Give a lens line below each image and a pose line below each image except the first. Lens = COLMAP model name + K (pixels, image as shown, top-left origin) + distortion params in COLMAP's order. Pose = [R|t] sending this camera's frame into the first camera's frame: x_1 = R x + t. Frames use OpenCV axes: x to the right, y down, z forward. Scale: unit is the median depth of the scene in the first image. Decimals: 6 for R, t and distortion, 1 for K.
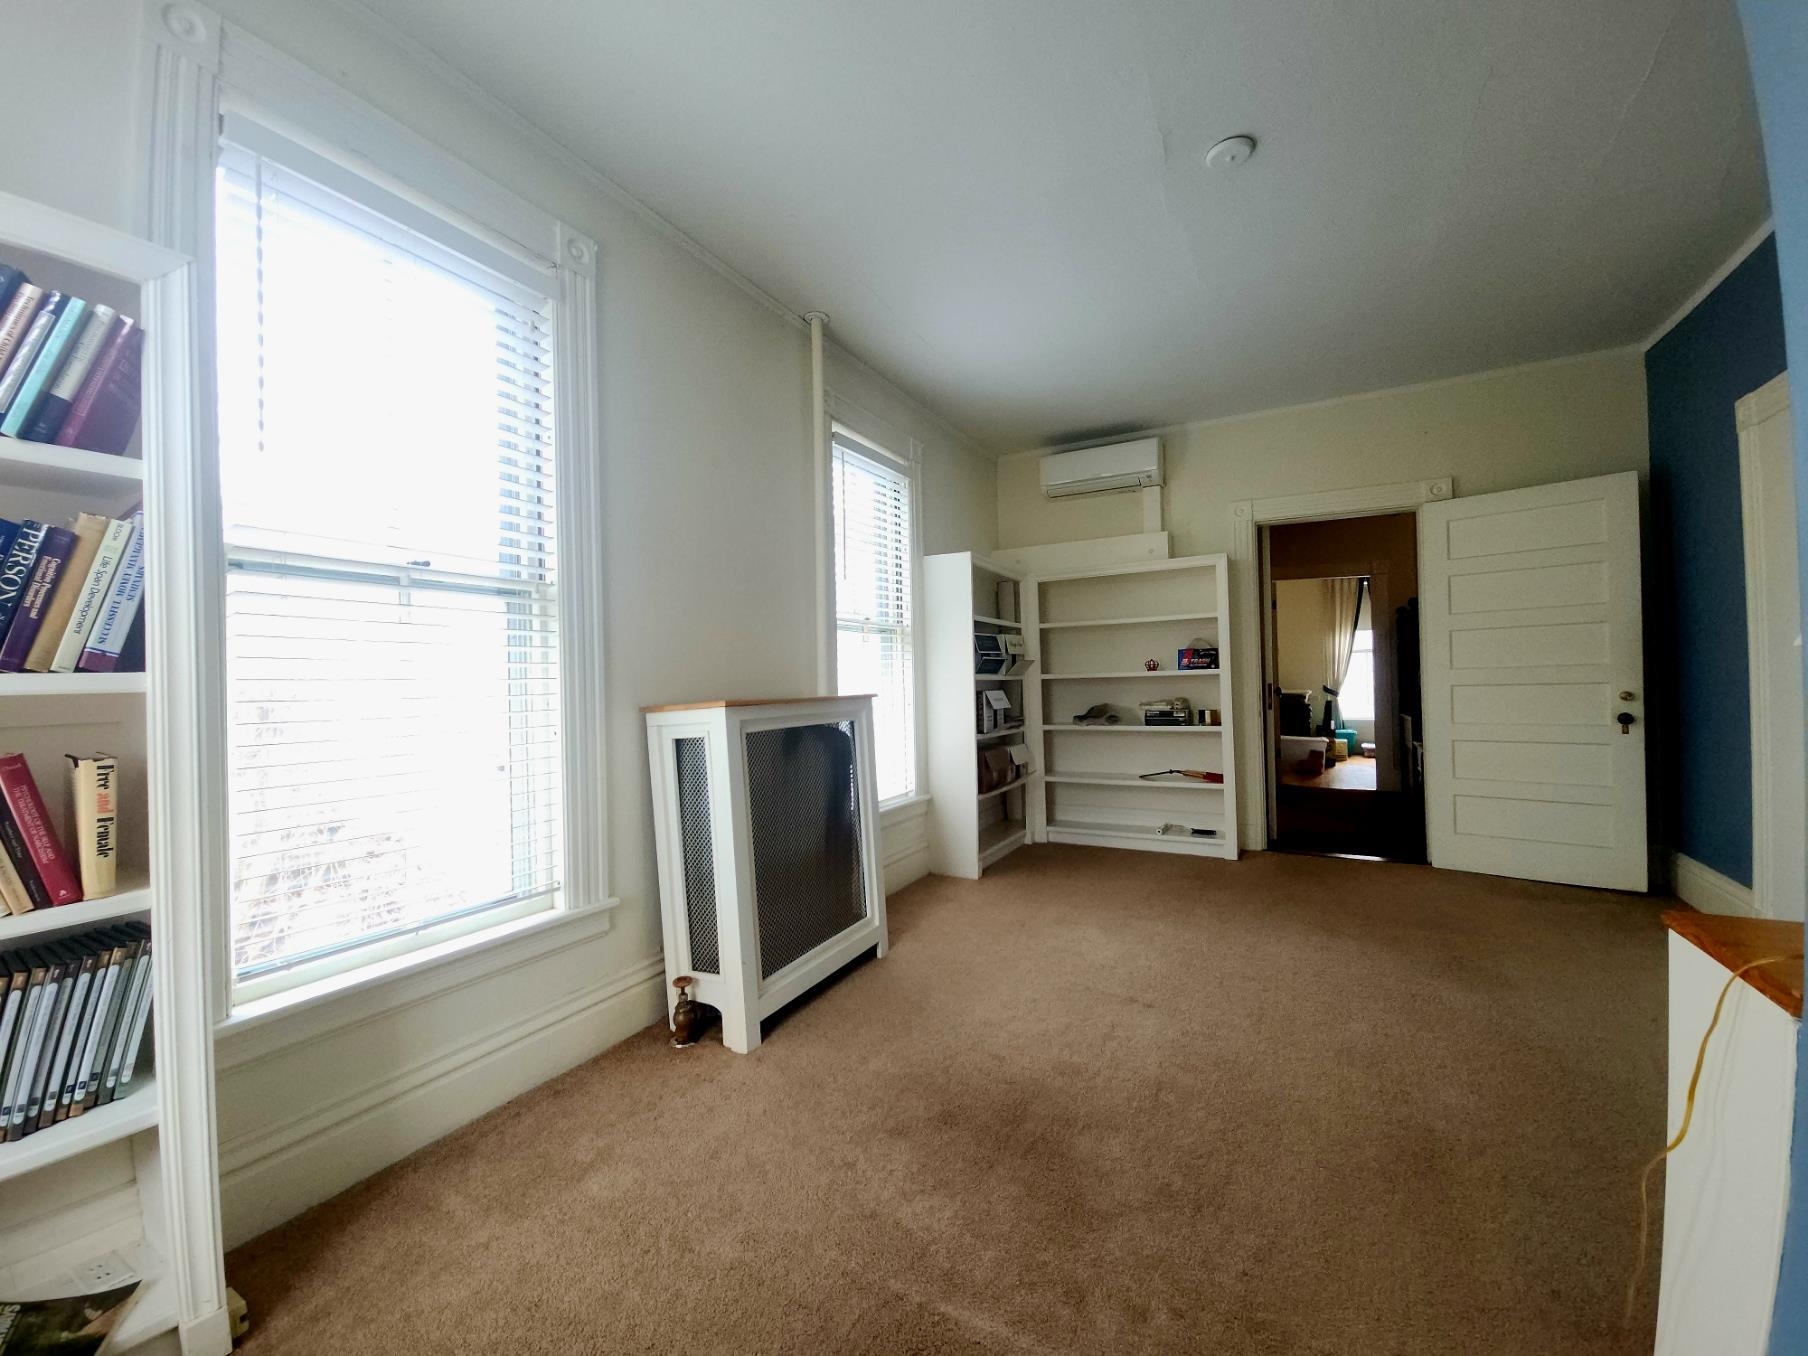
lens RADIAL K [[730.4, 0, 894.2], [0, 730.4, 660.2], [0, 0, 1]] dist [0.002356, -0.000362]
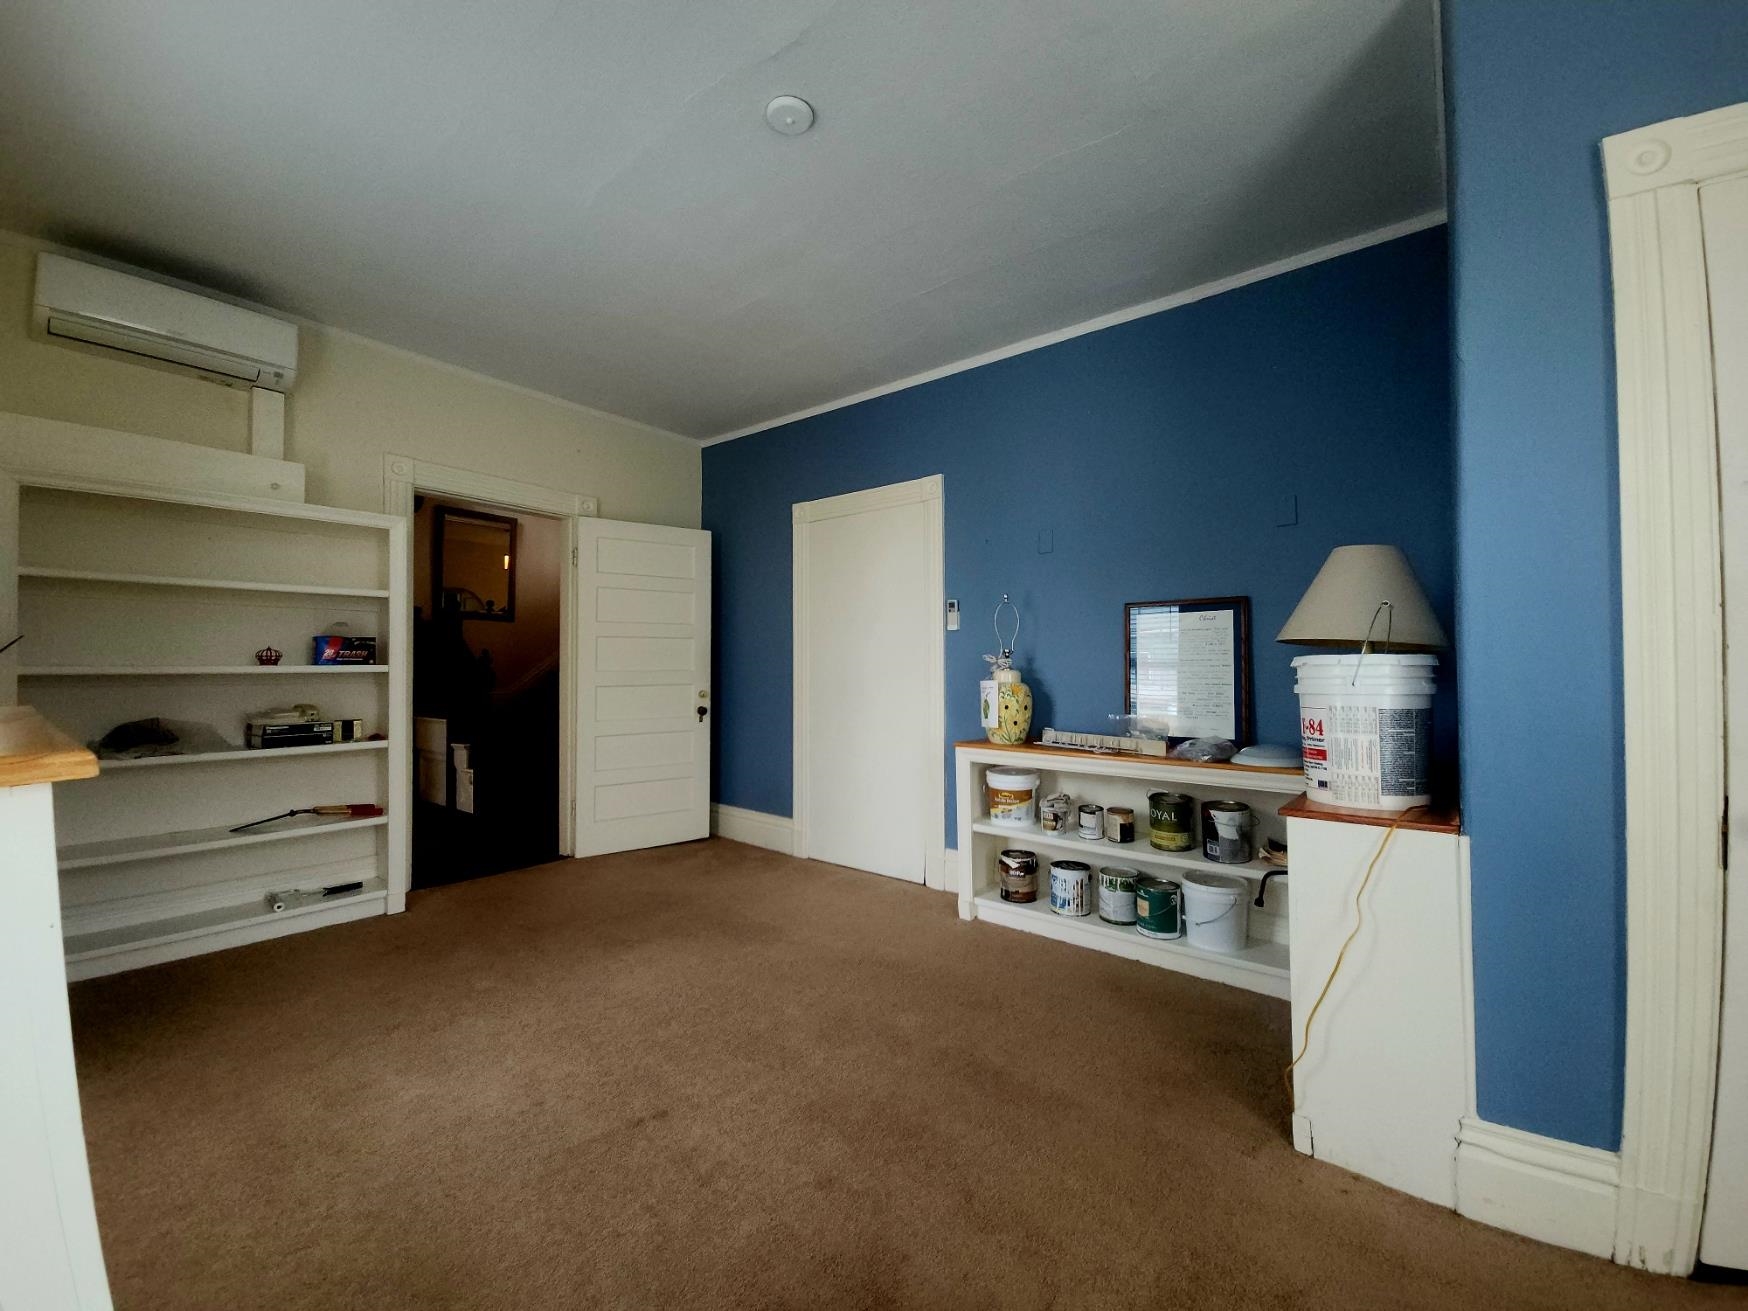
lens RADIAL K [[706.1, 0, 872.7], [0, 706.1, 650.4], [0, 0, 1]] dist [0.002356, -0.000362]
pose [[0.183096, 0.051003, 0.981771, -0.181528], [-0.028237, 0.998514, -0.046607, 0.015940], [-0.982689, -0.019189, 0.184264, 0.352449]]
